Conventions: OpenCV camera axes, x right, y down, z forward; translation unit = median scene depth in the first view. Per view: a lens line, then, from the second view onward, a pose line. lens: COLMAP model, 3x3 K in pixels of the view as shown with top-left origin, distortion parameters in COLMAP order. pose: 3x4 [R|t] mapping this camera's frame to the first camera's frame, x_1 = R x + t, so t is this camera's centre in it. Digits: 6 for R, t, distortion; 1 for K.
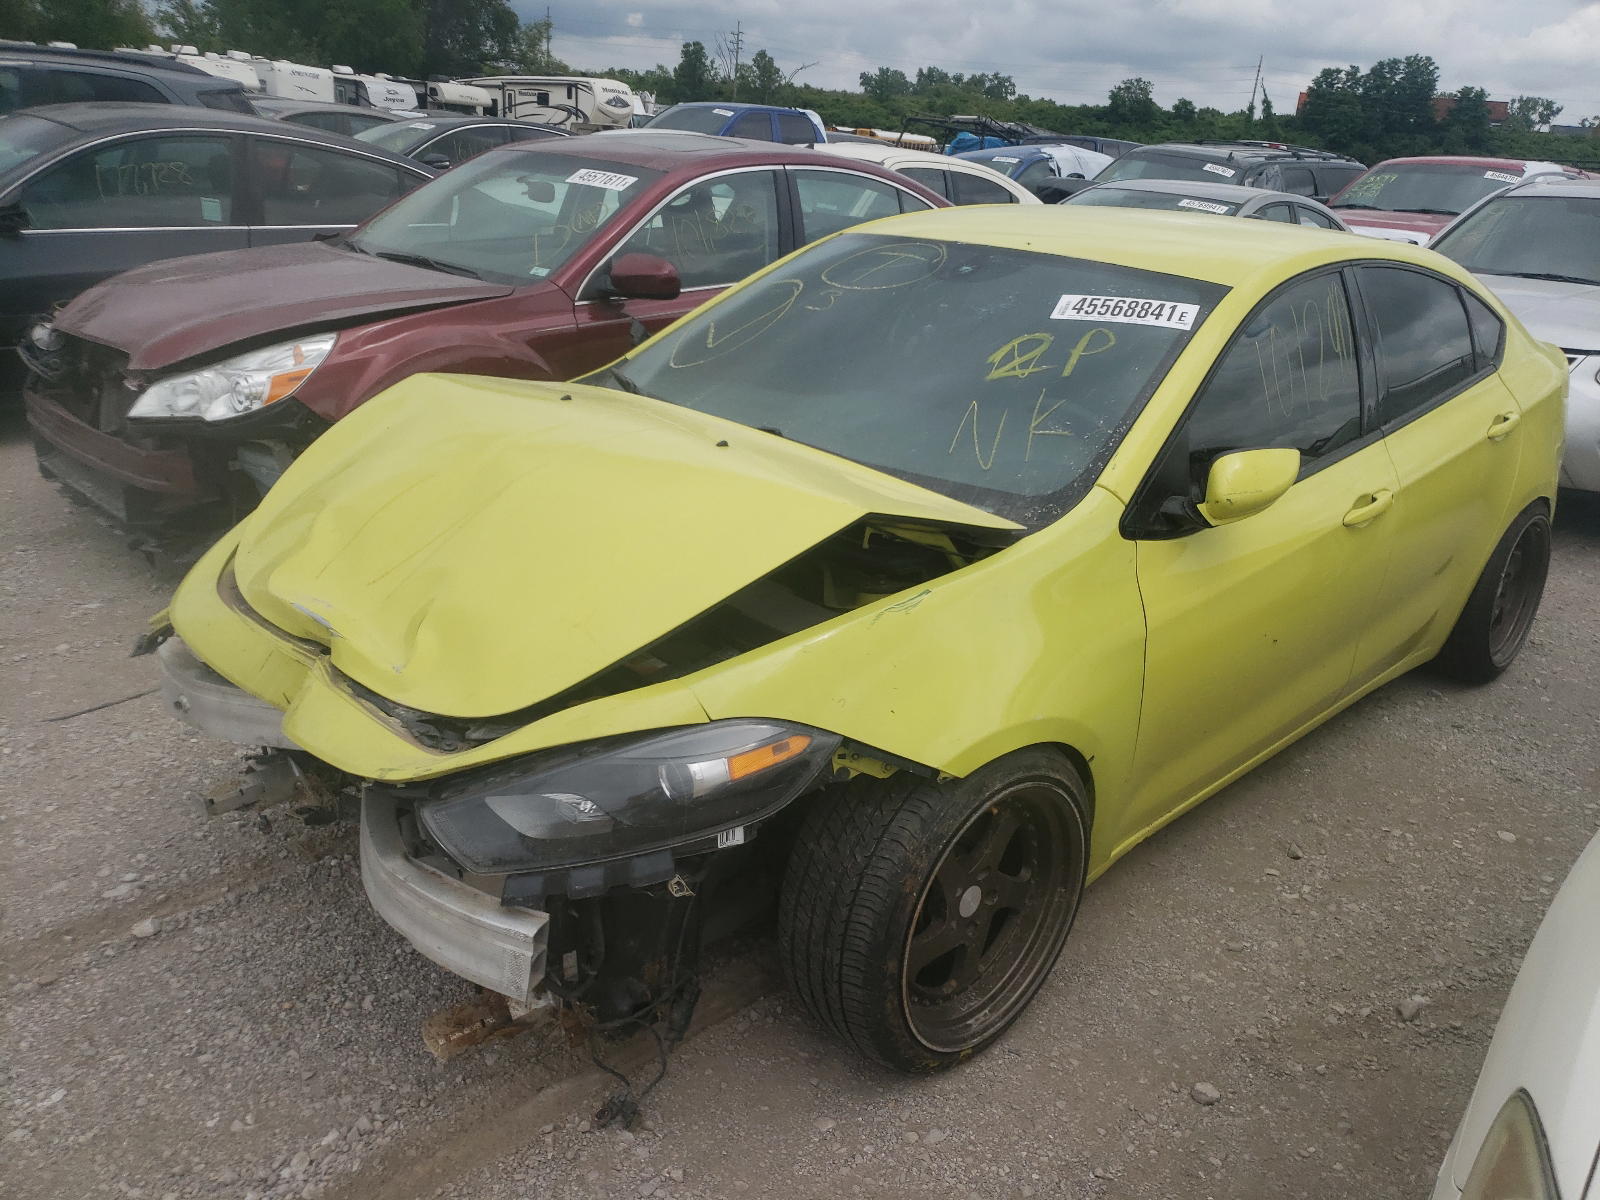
lens RADIAL K [[1221.6, 0, 834.1], [0, 1221.6, 605.2], [0, 0, 1]] dist [0.036843, -0.003972]
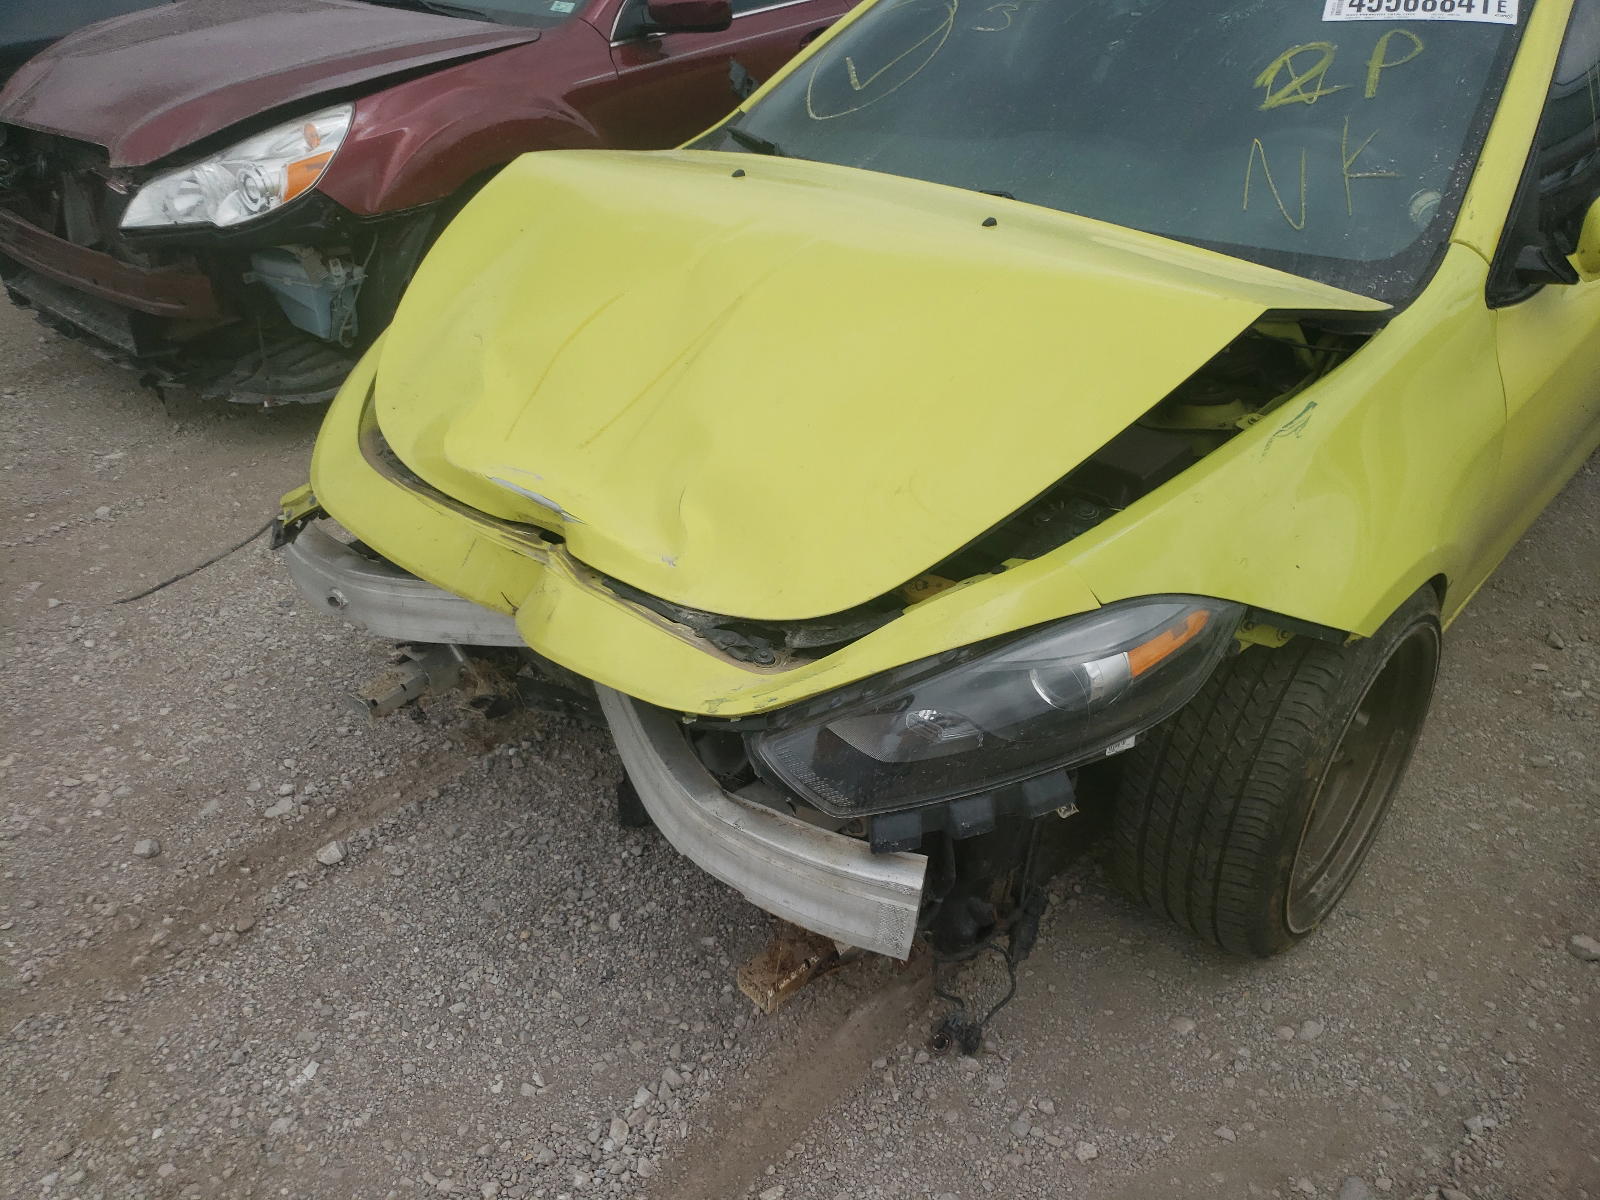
lens RADIAL K [[1231.5, 0, 800.0], [0, 1231.5, 600.0], [0, 0, 1]] dist [0.009992, 0.006072]
pose [[0.996672, -0.079134, 0.019561, -0.249808], [0.073771, 0.977711, 0.196569, -0.061770], [-0.034681, -0.194472, 0.980295, 0.190710]]
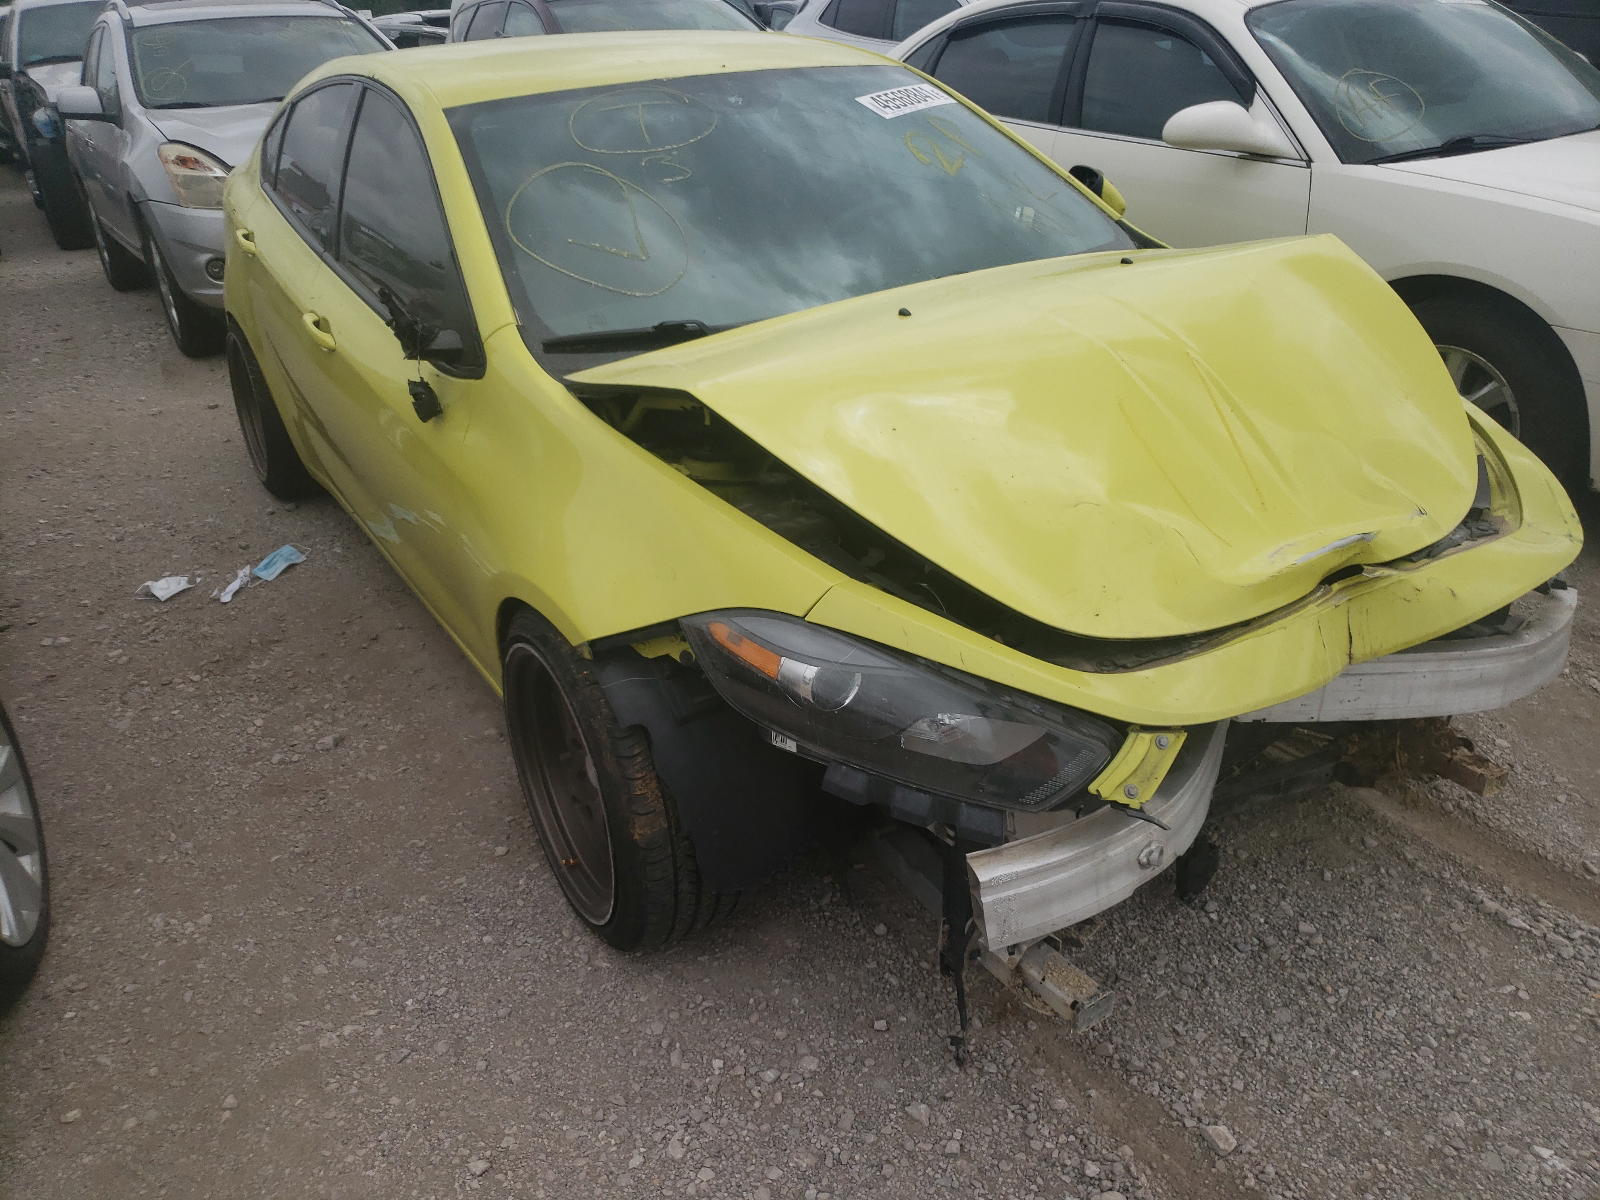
lens RADIAL K [[1231.5, 0, 800.0], [0, 1231.5, 600.0], [0, 0, 1]] dist [0.009992, 0.006072]
pose [[0.225785, -0.477225, 0.849281, -1.142080], [0.391575, 0.842724, 0.369439, -0.382885], [-0.892015, 0.249143, 0.377143, 0.932262]]
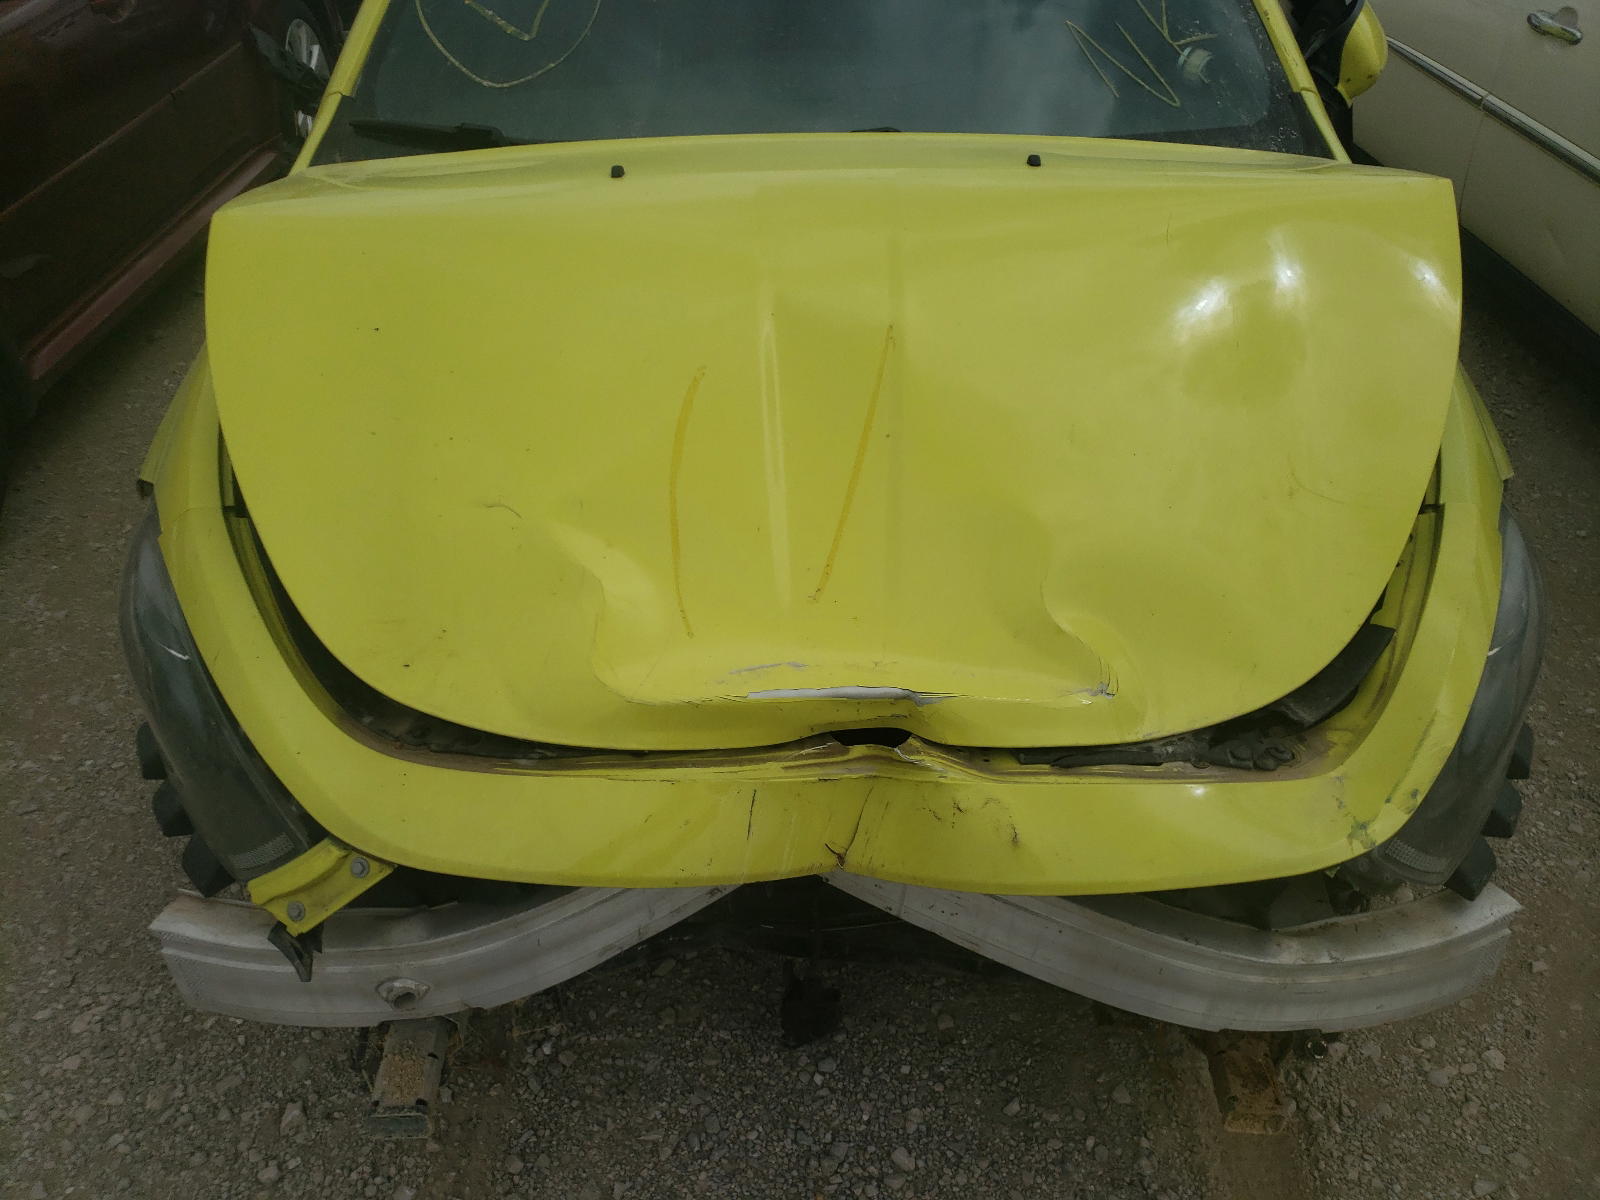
lens RADIAL K [[1268.1, 0, 800.0], [0, 1268.1, 600.0], [0, 0, 1]] dist [0.011456, 0.005895]
pose [[0.709181, -0.450287, 0.542498, -0.655912], [0.284405, 0.886800, 0.364278, -0.212041], [-0.645117, -0.104050, 0.756966, 0.551100]]
